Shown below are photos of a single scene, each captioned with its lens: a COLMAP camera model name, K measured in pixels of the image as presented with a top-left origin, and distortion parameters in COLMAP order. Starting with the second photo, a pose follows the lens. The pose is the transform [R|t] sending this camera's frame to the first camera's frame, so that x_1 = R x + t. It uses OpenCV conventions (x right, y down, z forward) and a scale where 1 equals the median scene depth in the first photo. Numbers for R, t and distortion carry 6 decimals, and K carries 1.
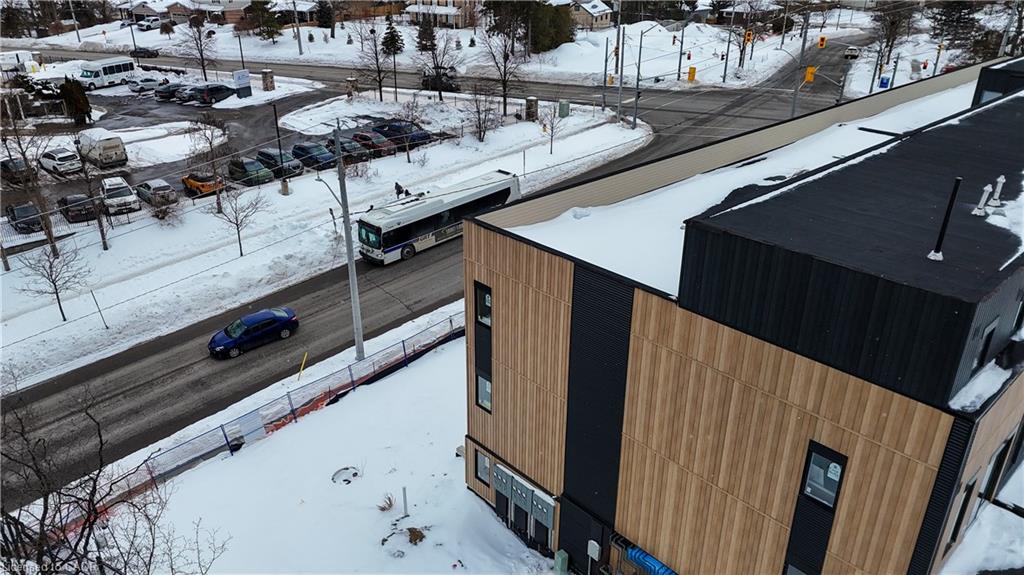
lens RADIAL K [[746.6, 0, 512.0], [0, 746.6, 287.5], [0, 0, 1]] dist [0.002039, 0.000615]
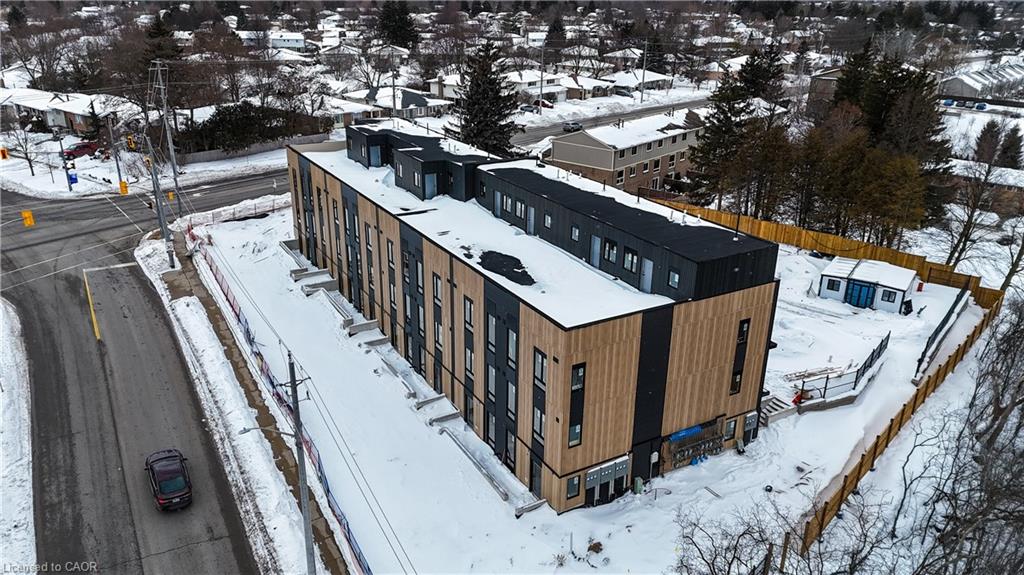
lens RADIAL K [[746.6, 0, 512.0], [0, 746.6, 287.5], [0, 0, 1]] dist [0.002039, 0.000615]
pose [[0.218046, -0.359148, 0.907452, -1.811990], [0.399115, 0.881331, 0.252909, -0.755781], [-0.890597, 0.307032, 0.335512, 0.708228]]
